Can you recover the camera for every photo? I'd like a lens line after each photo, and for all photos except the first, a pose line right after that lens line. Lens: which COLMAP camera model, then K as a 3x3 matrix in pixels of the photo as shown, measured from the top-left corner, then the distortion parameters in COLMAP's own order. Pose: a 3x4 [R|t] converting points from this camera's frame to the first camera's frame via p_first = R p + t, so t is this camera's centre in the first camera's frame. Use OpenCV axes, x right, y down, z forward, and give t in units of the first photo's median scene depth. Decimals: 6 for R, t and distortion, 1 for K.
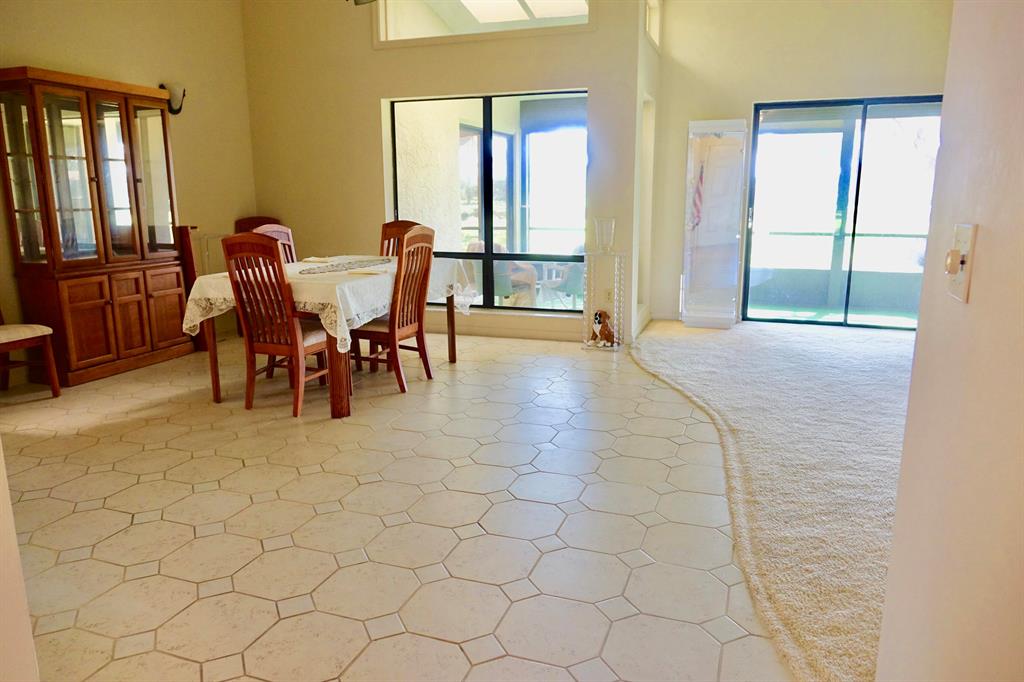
lens RADIAL K [[698.2, 0, 512.0], [0, 698.2, 341.0], [0, 0, 1]] dist [0.000275, 0.000079]
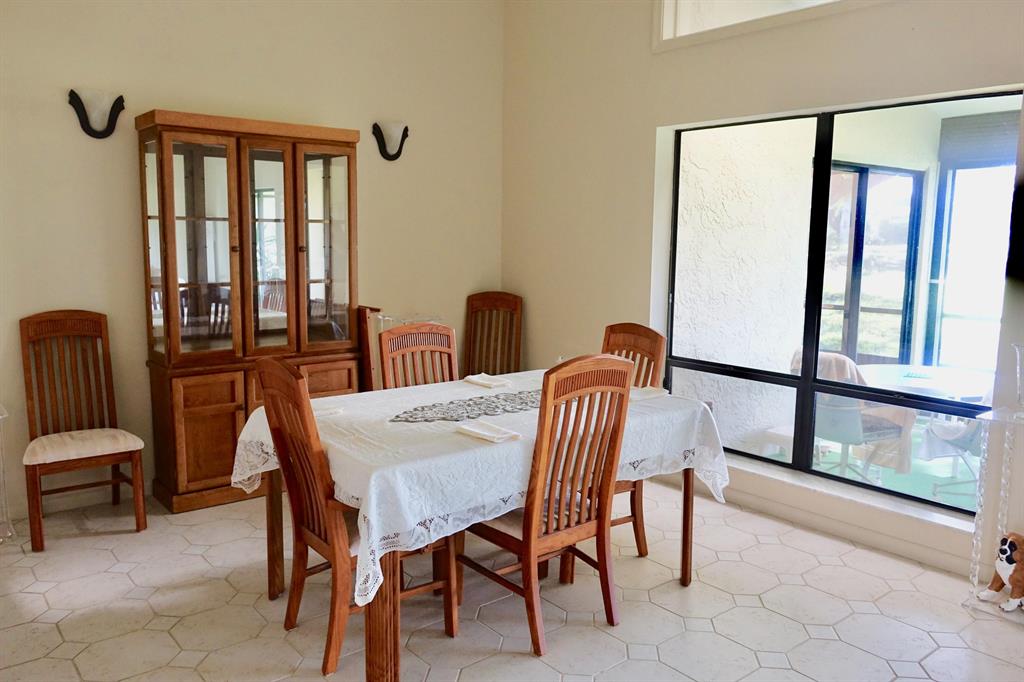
lens RADIAL K [[786.5, 0, 512.0], [0, 786.5, 341.0], [0, 0, 1]] dist [0.003503, 0.003333]
pose [[0.859597, 0.085487, -0.503771, 0.108087], [-0.122038, 0.991721, -0.039947, -0.133782], [0.496185, 0.095818, 0.862913, 0.413971]]
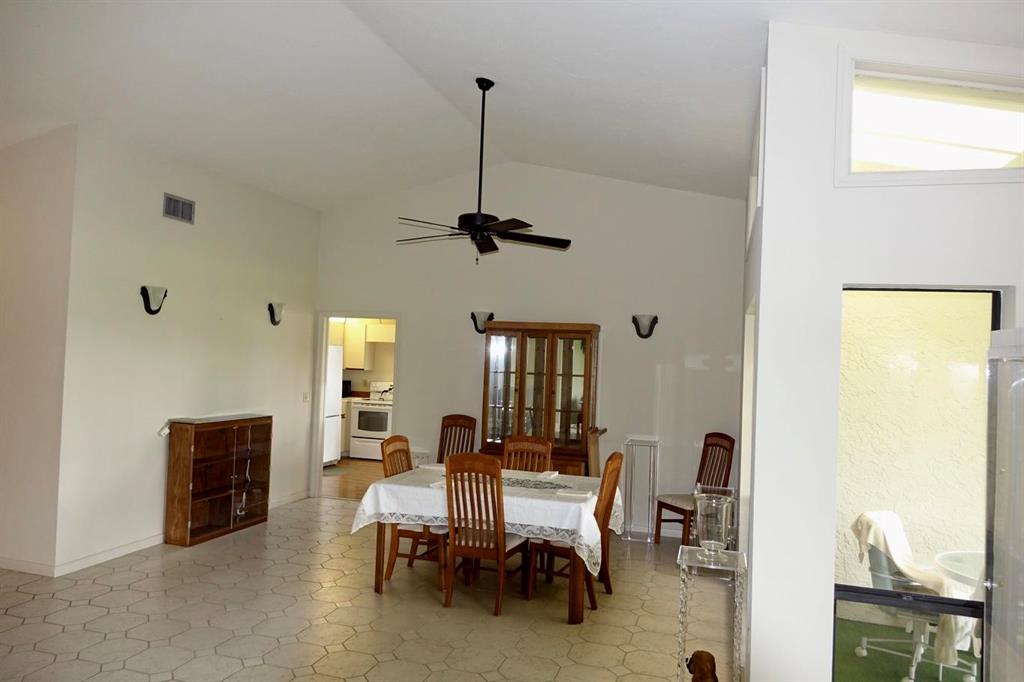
lens RADIAL K [[698.2, 0, 512.0], [0, 698.2, 341.0], [0, 0, 1]] dist [0.000275, 0.000079]
pose [[0.040658, -0.007387, -0.999146, 0.858813], [-0.244681, 0.969452, -0.017125, -0.302239], [0.968751, 0.245168, 0.037609, 0.912069]]
